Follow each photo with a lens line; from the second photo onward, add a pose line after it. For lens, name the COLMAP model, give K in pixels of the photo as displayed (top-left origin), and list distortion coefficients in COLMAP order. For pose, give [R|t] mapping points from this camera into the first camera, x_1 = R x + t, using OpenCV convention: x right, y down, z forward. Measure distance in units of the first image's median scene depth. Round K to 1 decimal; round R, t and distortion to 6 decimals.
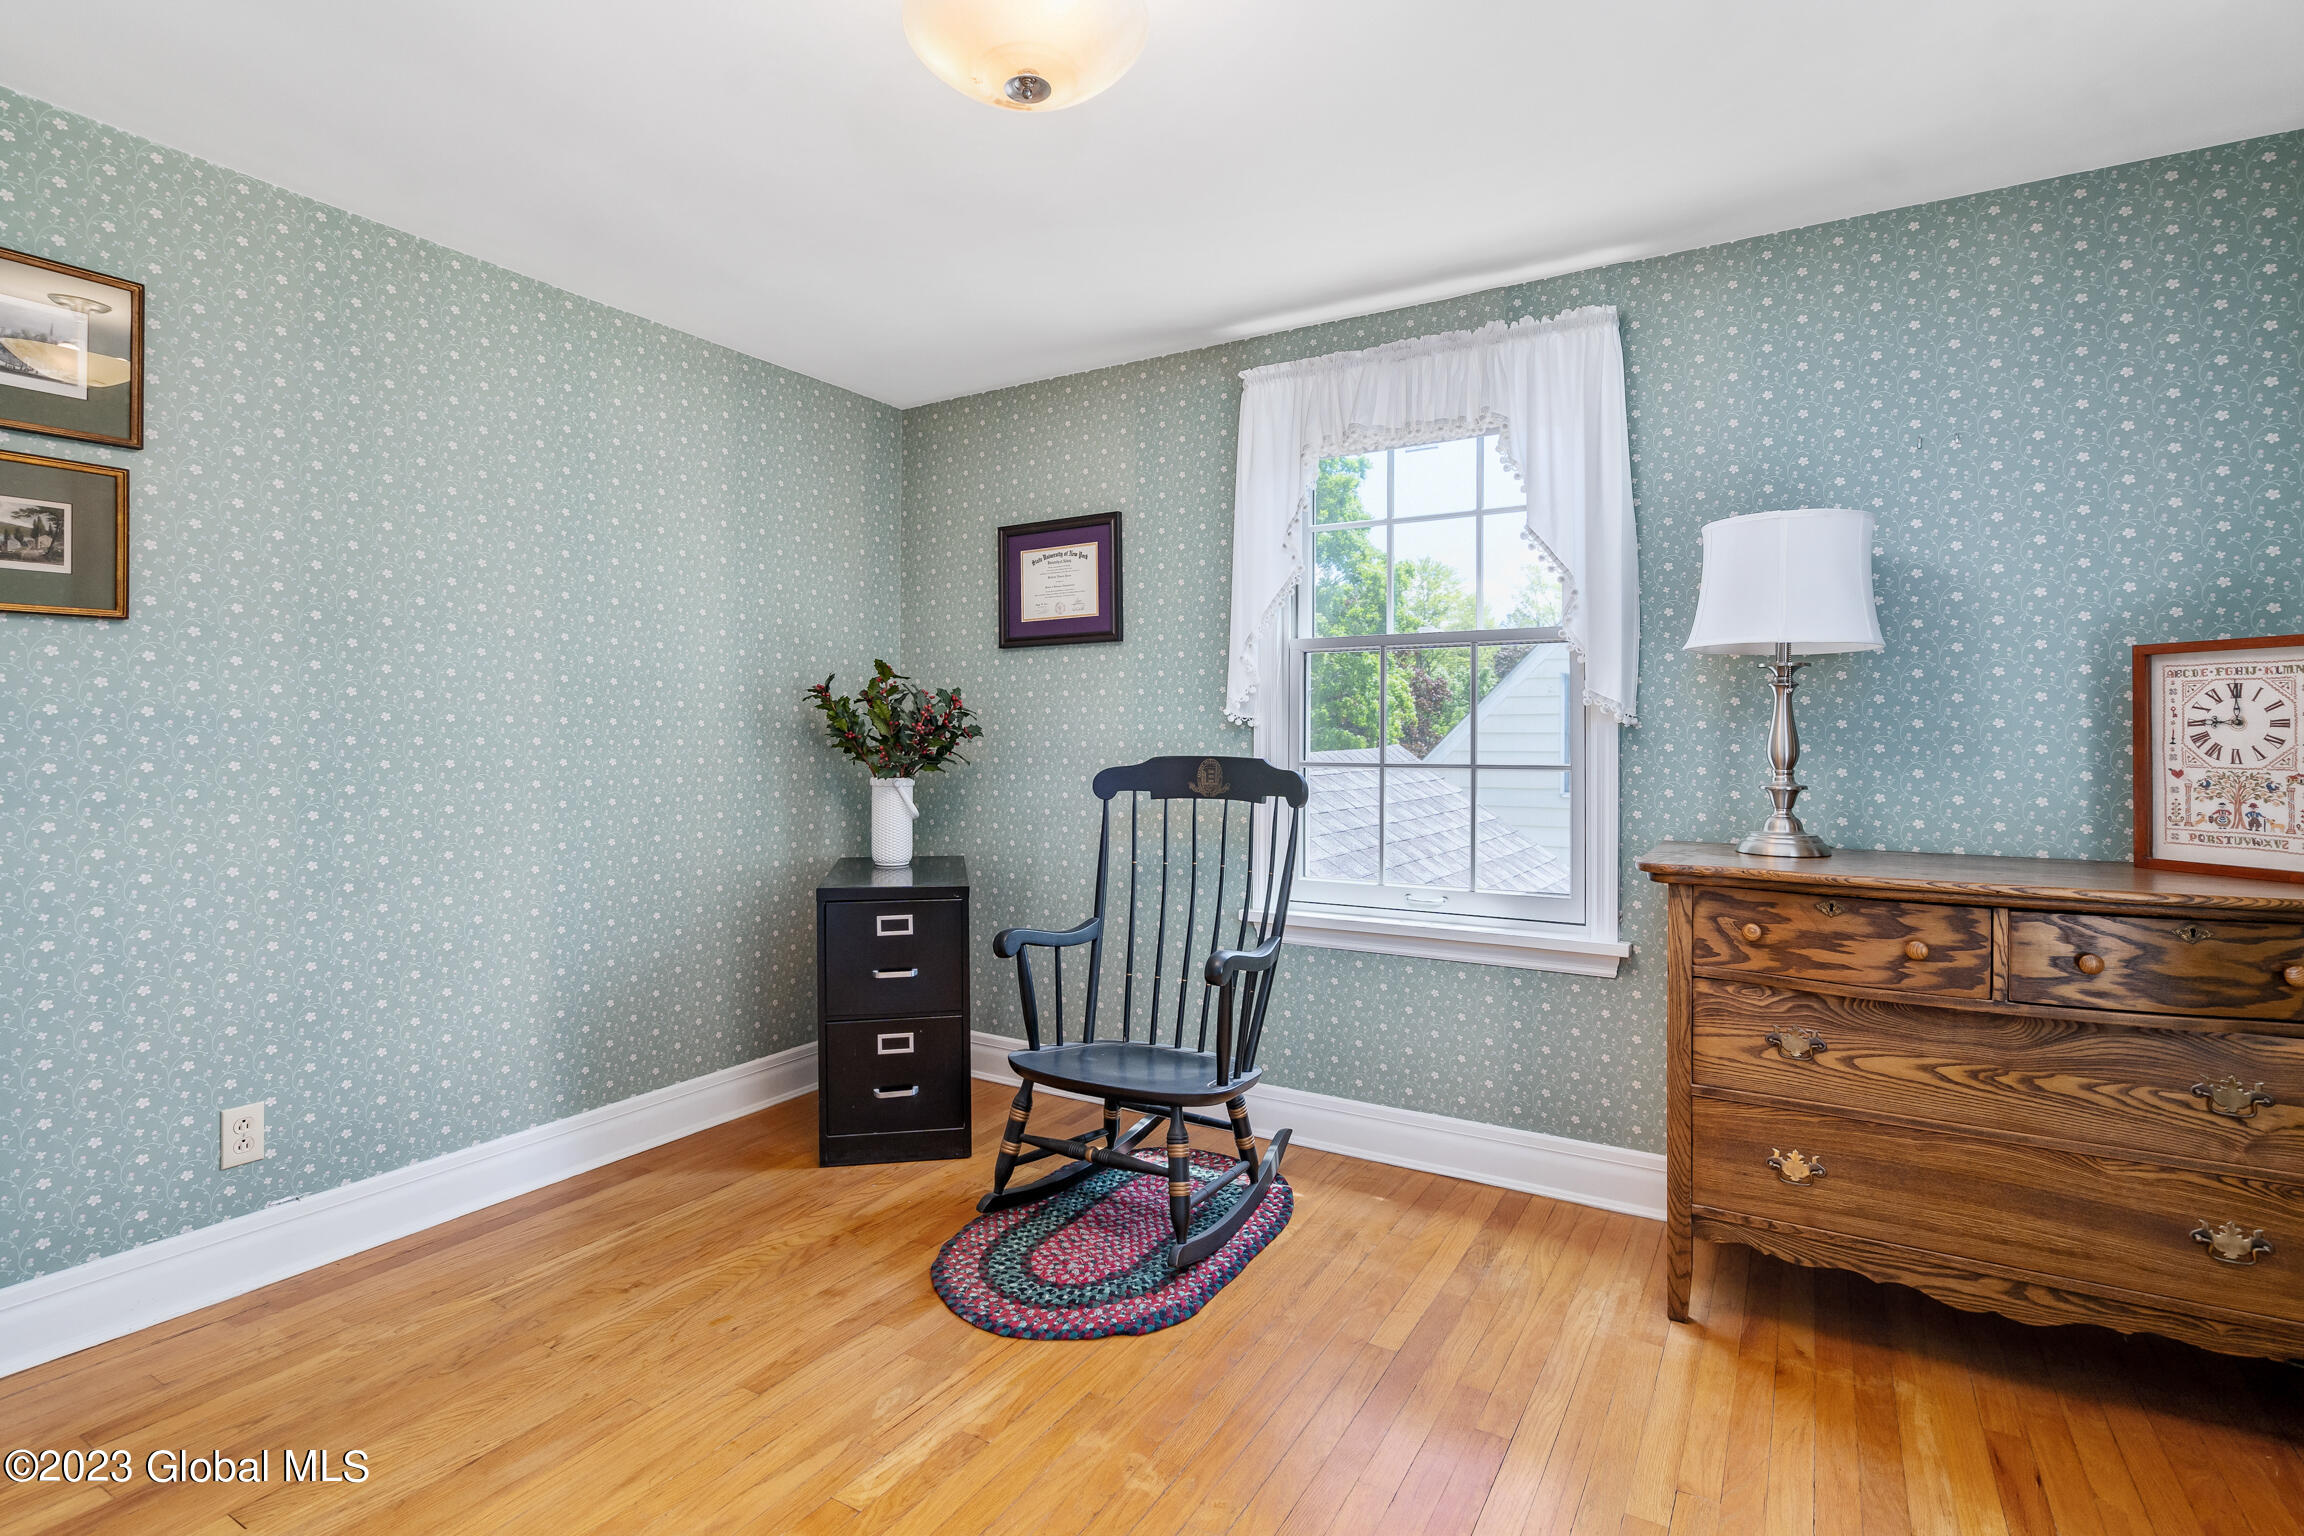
lens RADIAL K [[1112.7, 0, 1139.9], [0, 1112.7, 745.2], [0, 0, 1]] dist [-0.005869, 0.000659]
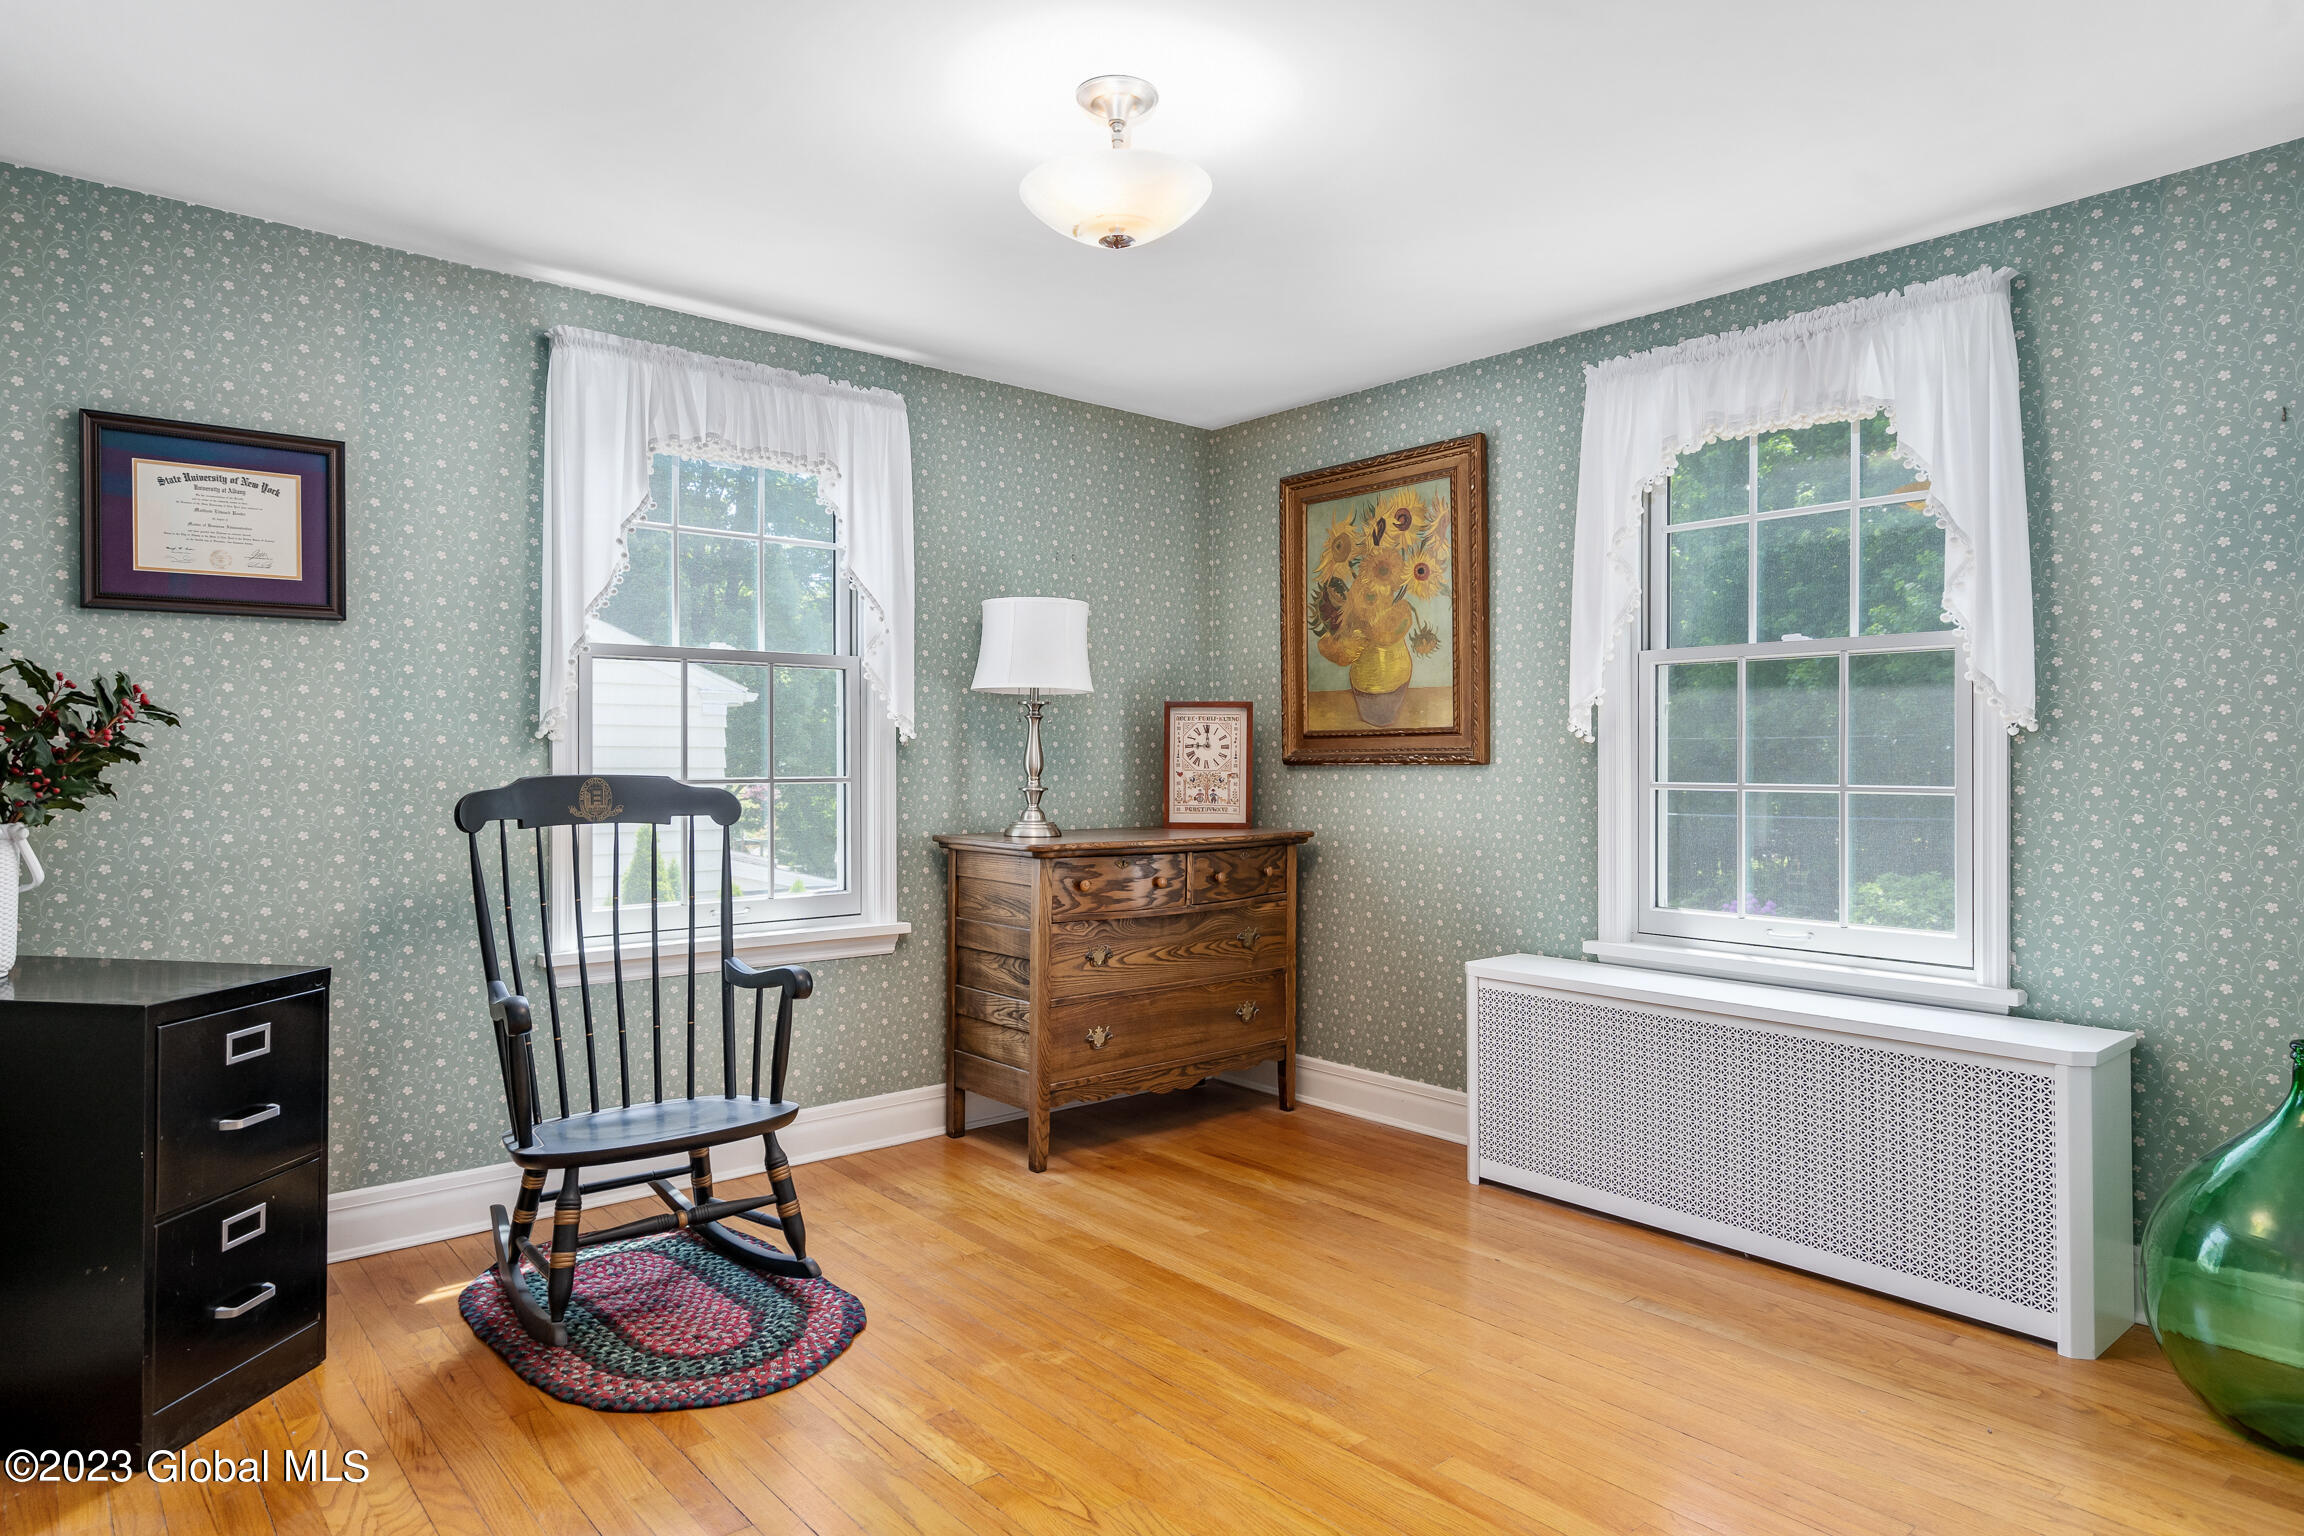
lens RADIAL K [[1356.9, 0, 1162.2], [0, 1356.9, 789.6], [0, 0, 1]] dist [-0.004297, -0.001282]
pose [[0.298564, -0.025483, 0.954049, -0.984371], [0.004691, 0.999671, 0.025234, -0.004204], [-0.954378, -0.003059, 0.298585, 0.312656]]
